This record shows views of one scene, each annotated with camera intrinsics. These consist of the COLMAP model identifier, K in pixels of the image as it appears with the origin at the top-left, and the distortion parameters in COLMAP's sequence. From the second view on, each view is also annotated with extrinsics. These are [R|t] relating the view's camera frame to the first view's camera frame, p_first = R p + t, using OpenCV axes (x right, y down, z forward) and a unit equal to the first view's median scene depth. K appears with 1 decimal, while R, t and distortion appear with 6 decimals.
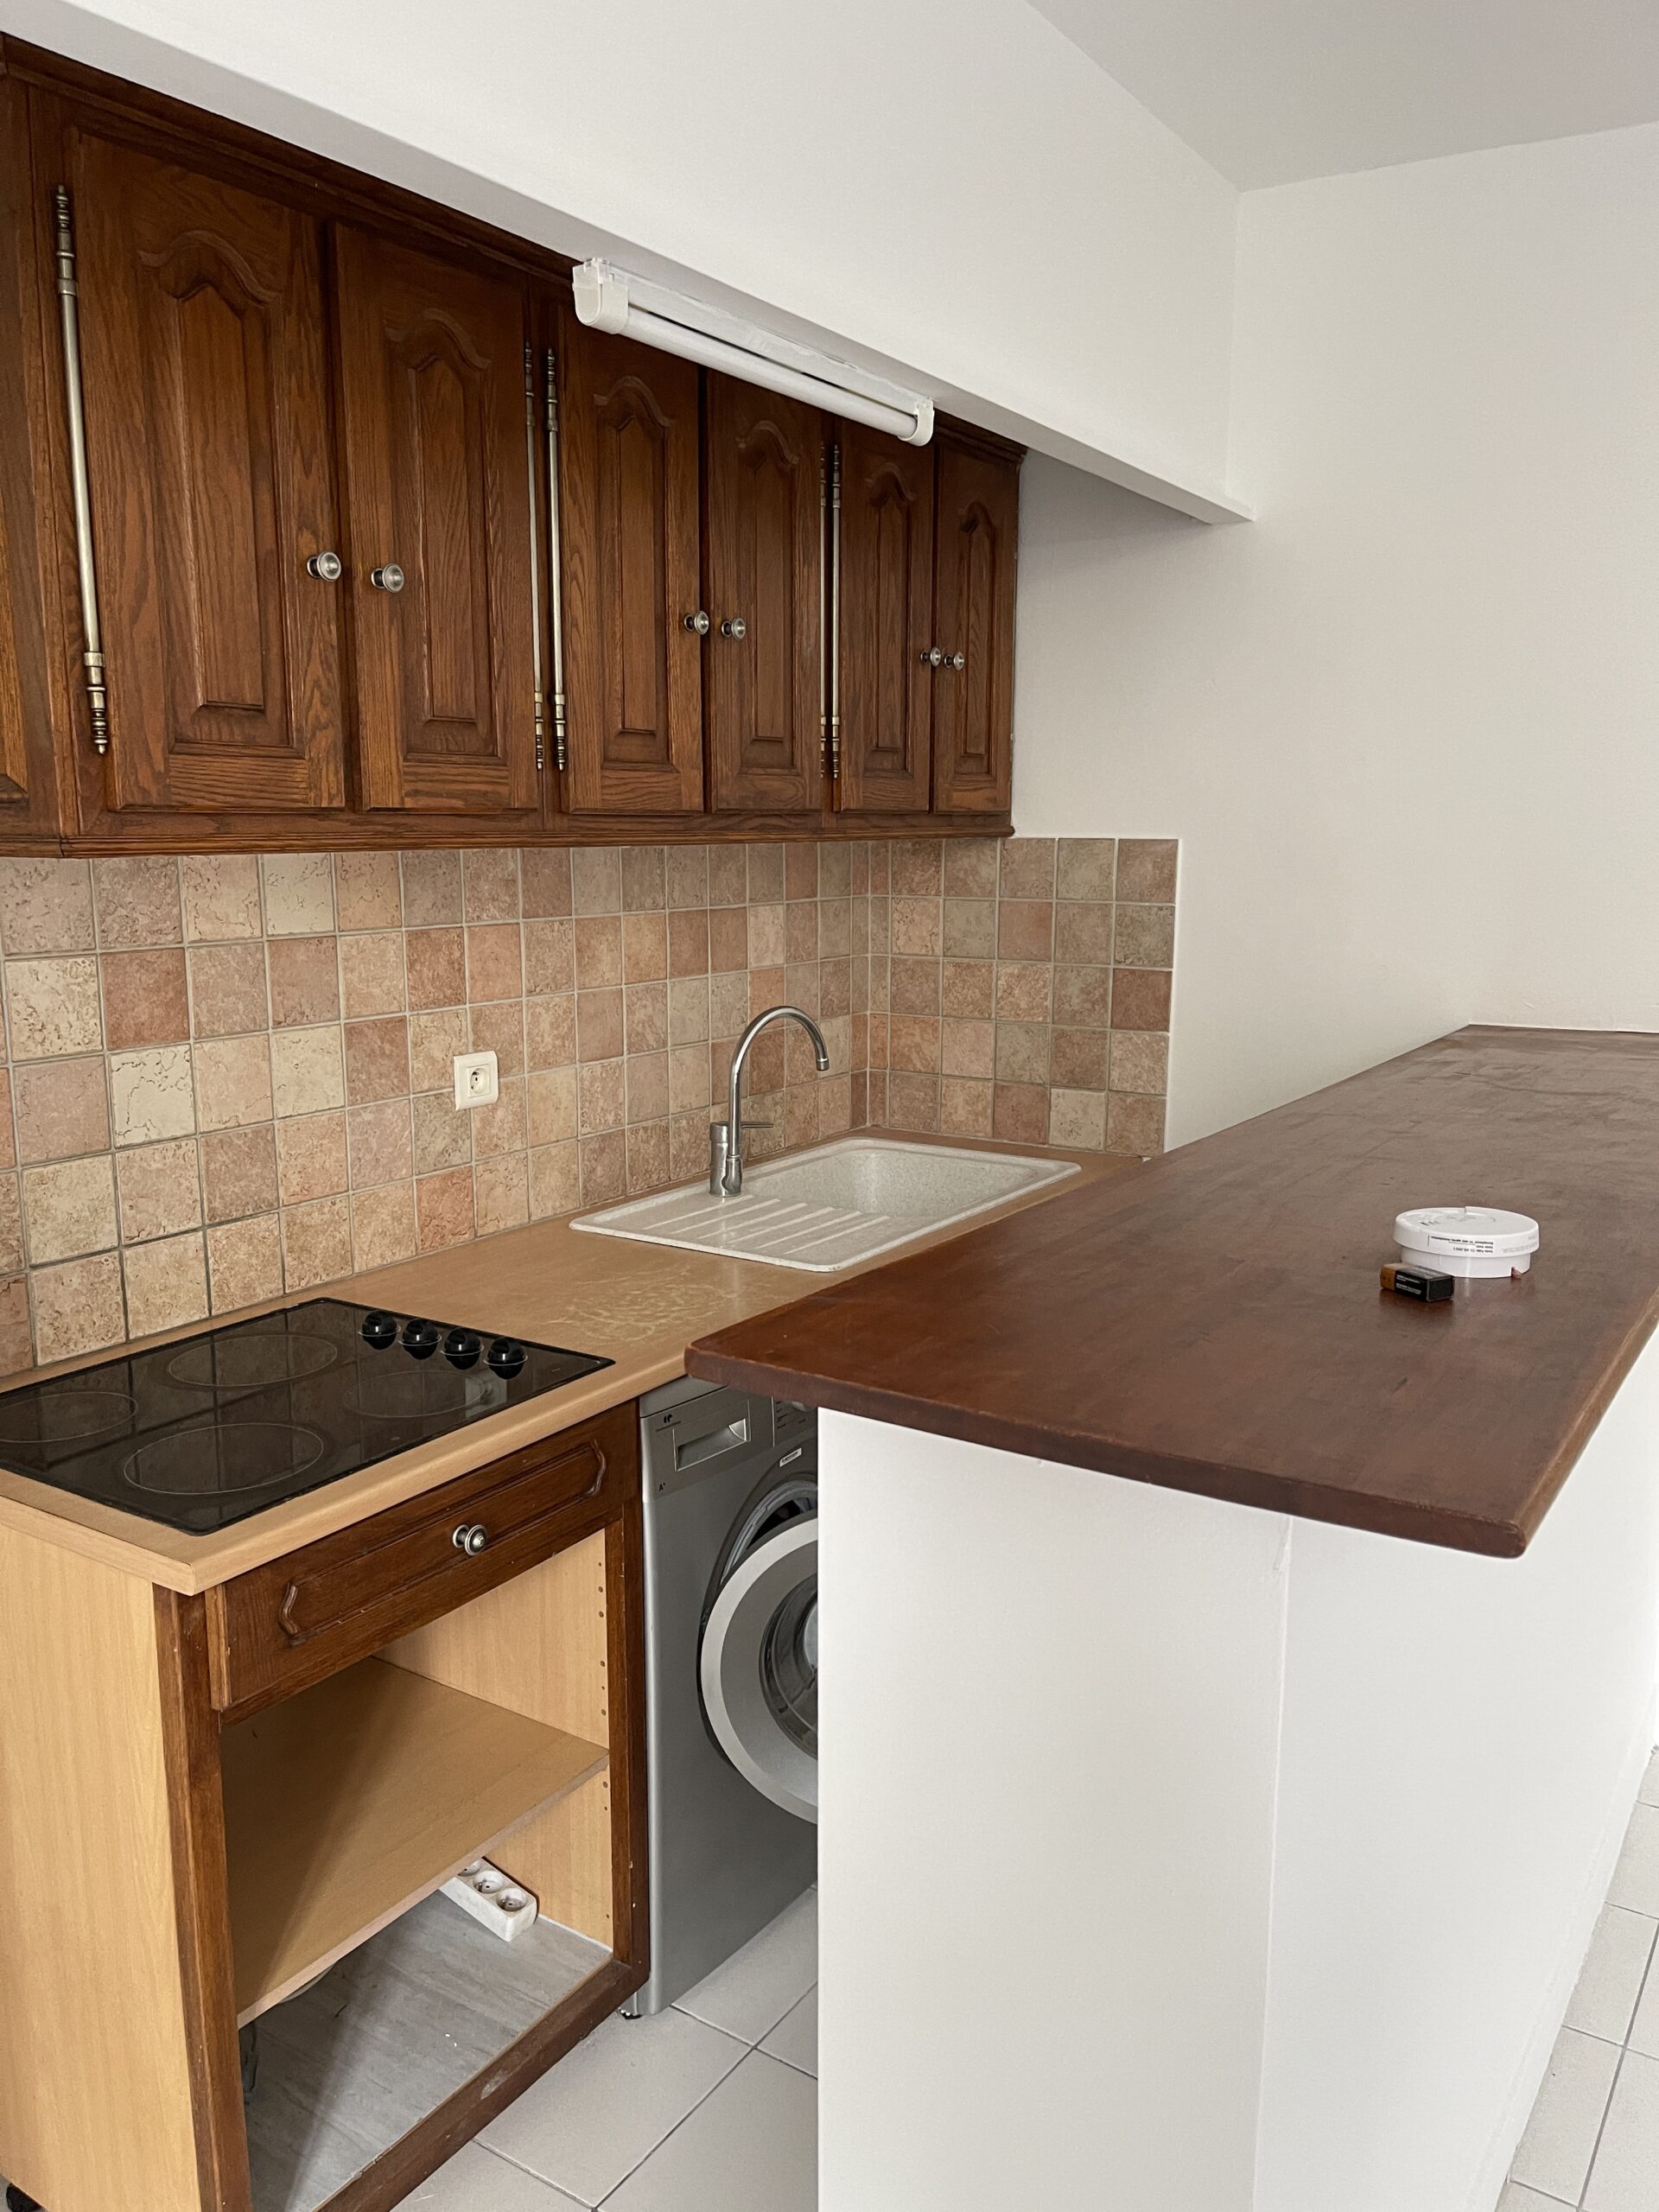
lens RADIAL K [[1673.5, 0, 829.5], [0, 1673.5, 1106.0], [0, 0, 1]] dist [0.040401, -0.003035]
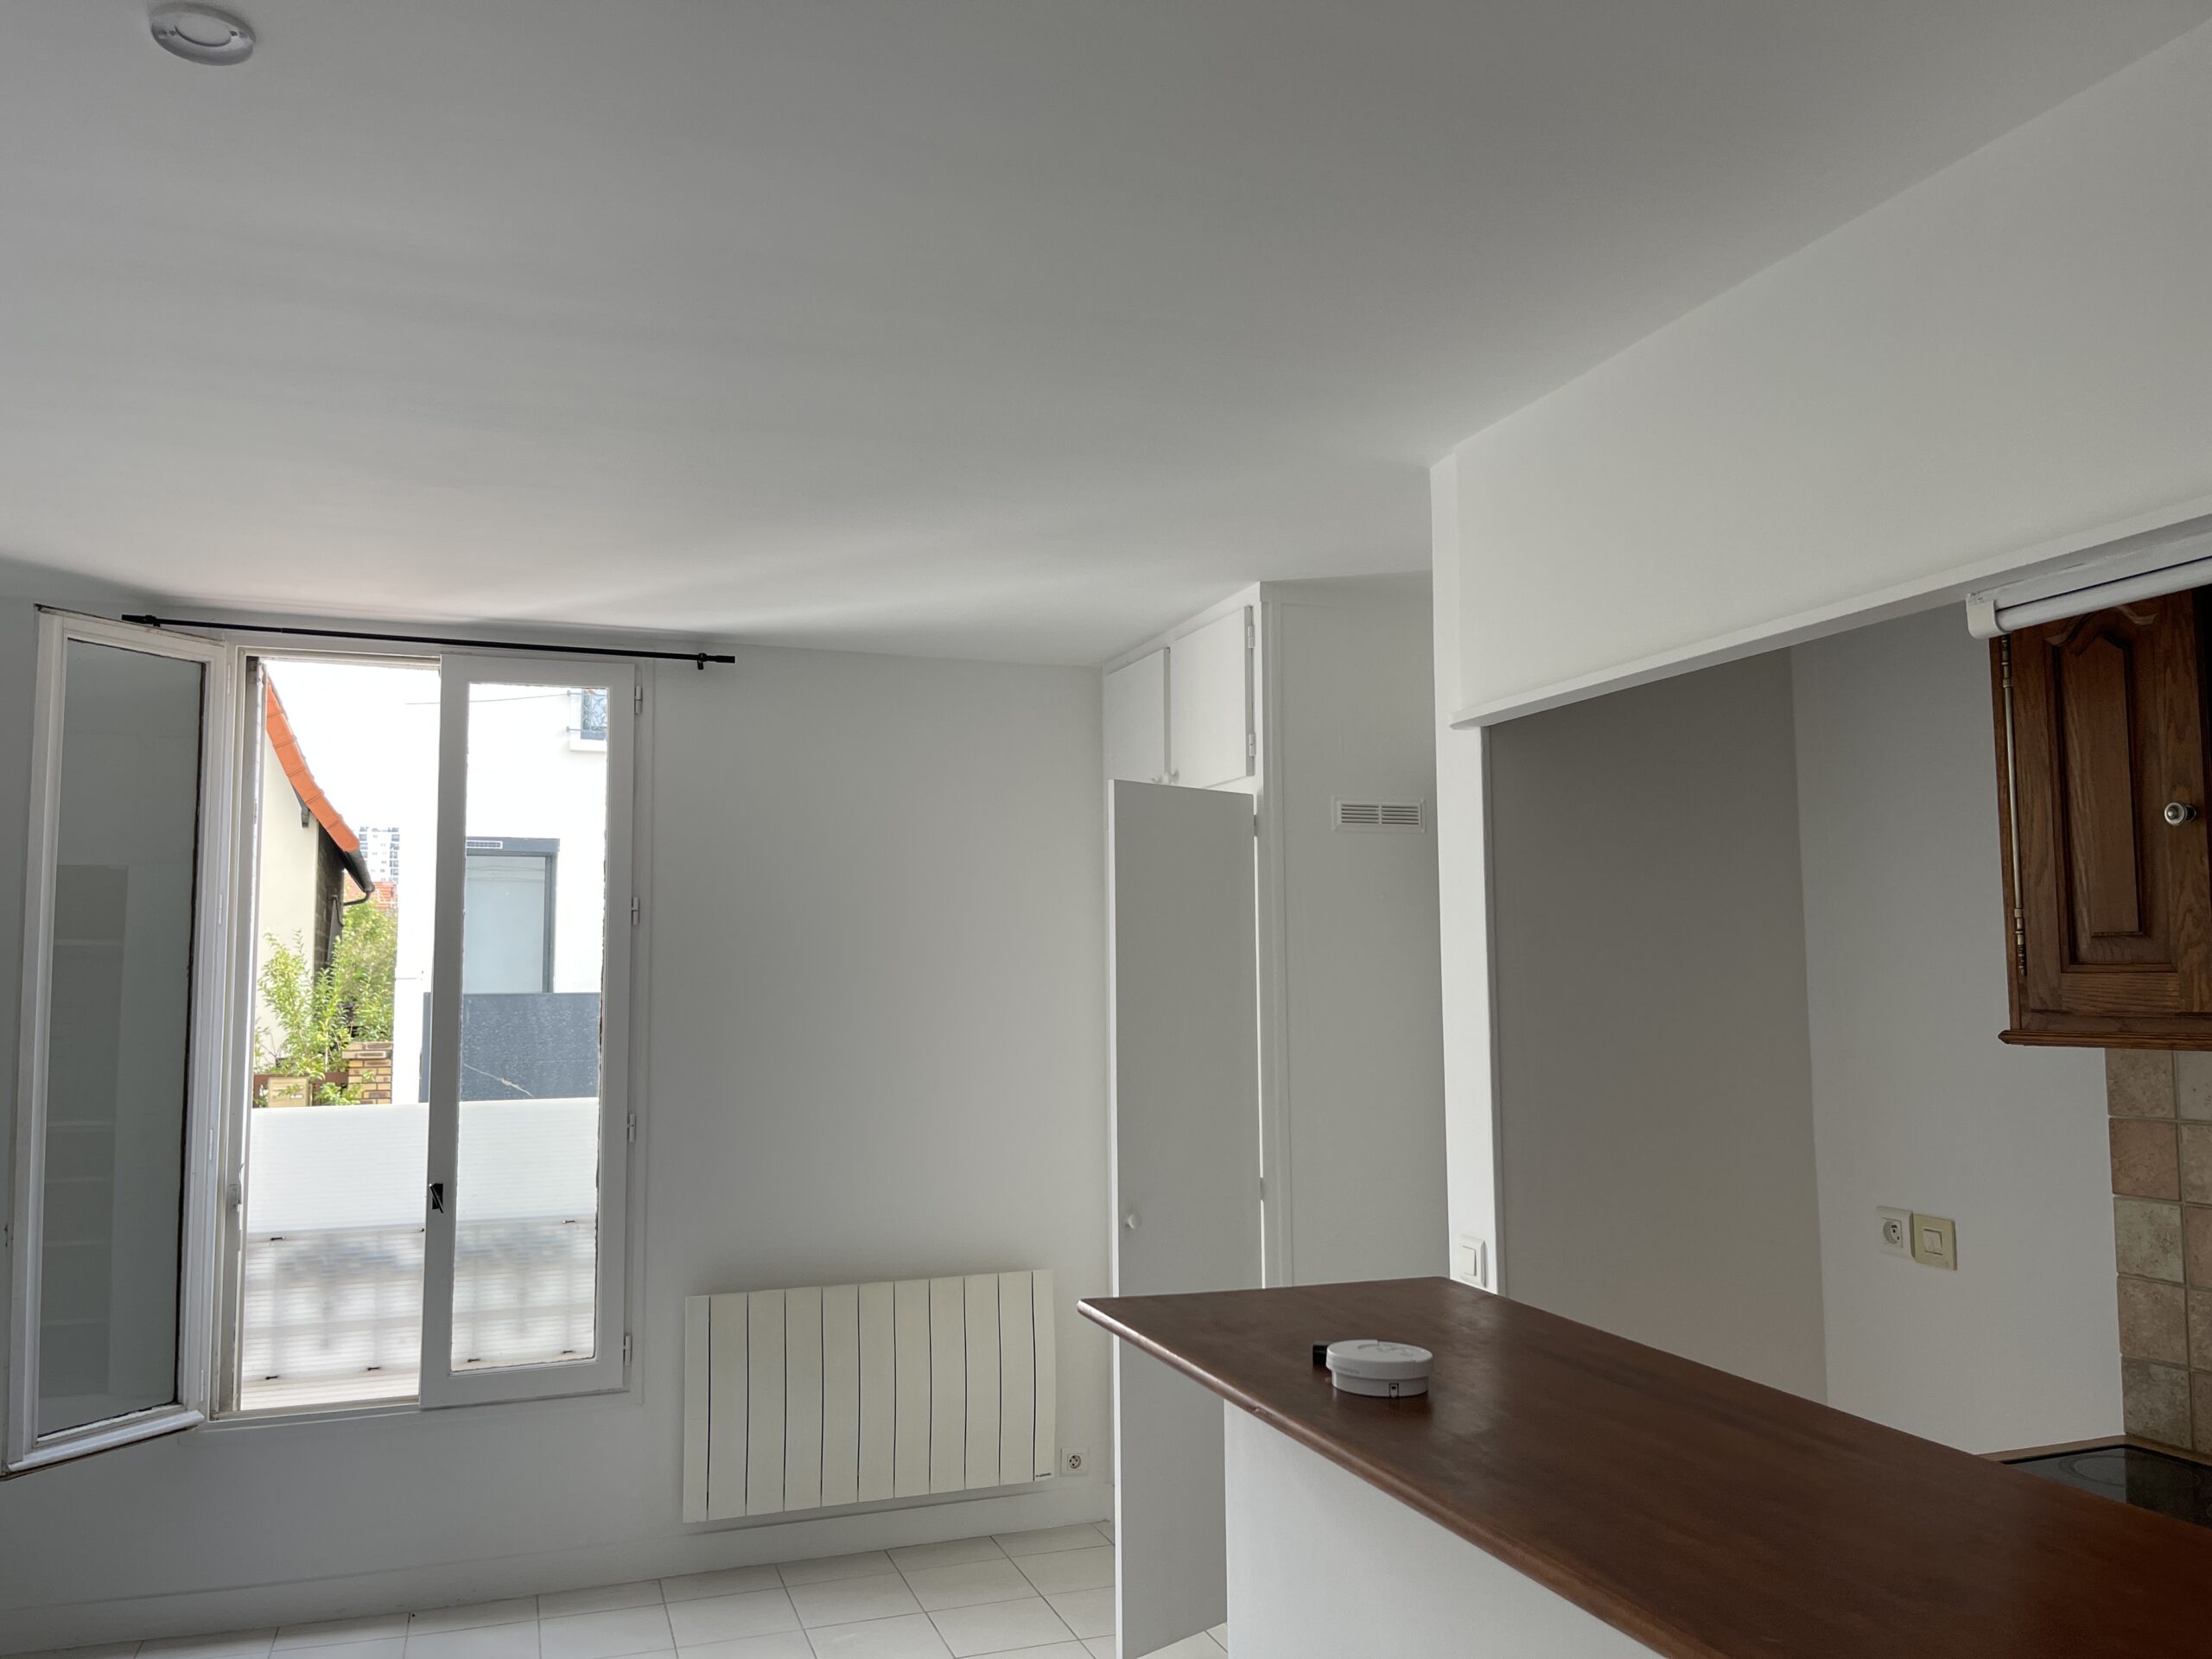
lens RADIAL K [[1649.3, 0, 1106.0], [0, 1649.3, 829.5], [0, 0, 1]] dist [0.021029, -0.032570]
pose [[-0.597349, -0.071861, -0.798755, 1.136632], [-0.131140, 0.991324, 0.008887, -0.228600], [0.791186, 0.110057, -0.601591, 1.152785]]
